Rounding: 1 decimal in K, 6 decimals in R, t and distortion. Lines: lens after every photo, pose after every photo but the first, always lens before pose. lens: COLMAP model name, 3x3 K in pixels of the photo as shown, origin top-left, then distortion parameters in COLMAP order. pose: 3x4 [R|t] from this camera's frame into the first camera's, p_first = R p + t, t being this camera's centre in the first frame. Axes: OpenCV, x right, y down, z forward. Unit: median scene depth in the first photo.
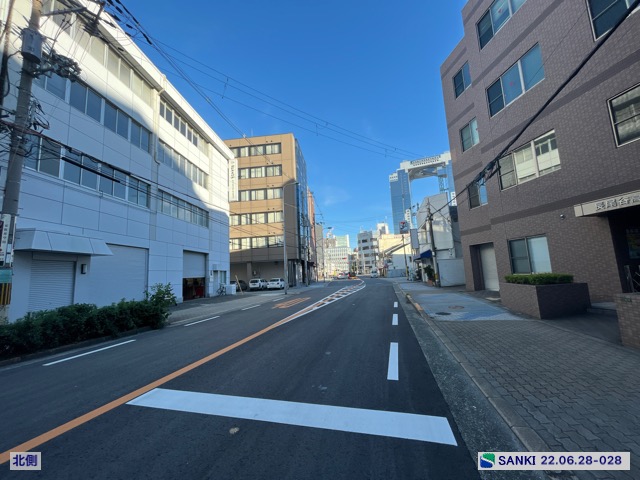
lens RADIAL K [[257.6, 0, 319.3], [0, 257.6, 240.8], [0, 0, 1]] dist [-0.003340, 0.000128]
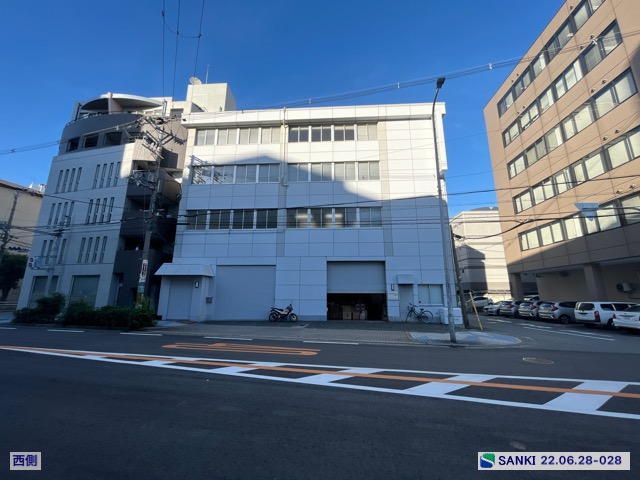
lens RADIAL K [[257.6, 0, 319.3], [0, 257.6, 240.8], [0, 0, 1]] dist [-0.003340, 0.000128]
pose [[0.018535, -0.159032, -0.987100, 0.311077], [0.122524, 0.980189, -0.155618, 0.085057], [0.992292, -0.118059, 0.037653, 0.795426]]
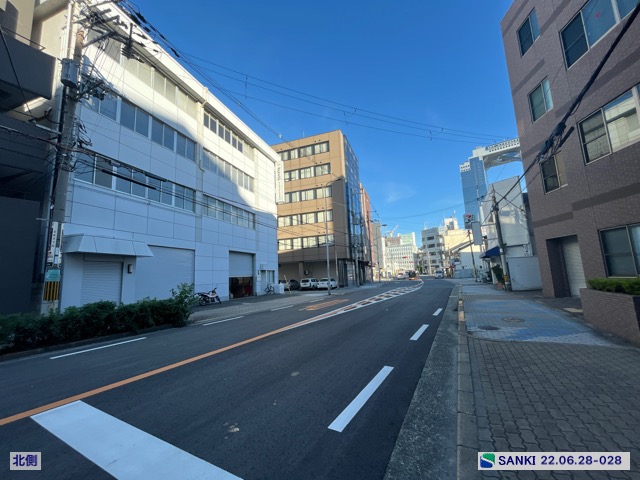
lens RADIAL K [[257.6, 0, 319.3], [0, 257.6, 240.8], [0, 0, 1]] dist [-0.003340, 0.000128]
pose [[0.970412, -0.024397, -0.240220, 0.071911], [0.024868, 0.999690, -0.001071, 0.004156], [0.240171, -0.004935, 0.970718, 0.052878]]
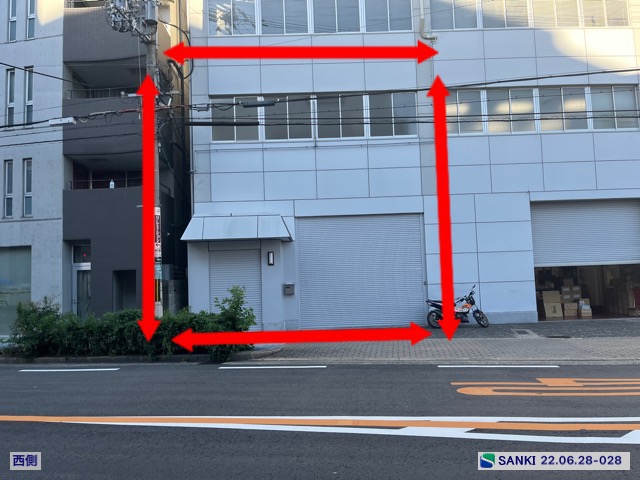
lens RADIAL K [[481.5, 0, 321.6], [0, 481.5, 246.1], [0, 0, 1]] dist [0.066389, -0.091550]
pose [[0.100587, -0.023538, -0.994650, 0.205017], [0.155459, 0.987813, -0.007655, 0.050472], [0.982708, -0.153858, 0.103020, 0.470824]]
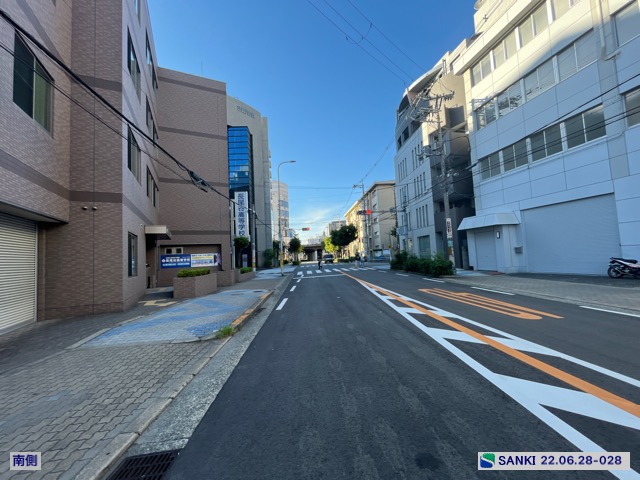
lens RADIAL K [[257.6, 0, 319.3], [0, 257.6, 240.8], [0, 0, 1]] dist [-0.003340, 0.000128]
pose [[-0.950792, 0.079614, -0.299426, 0.222962], [0.134361, 0.976770, -0.166935, 0.115988], [0.279180, -0.198952, -0.939402, 0.969107]]
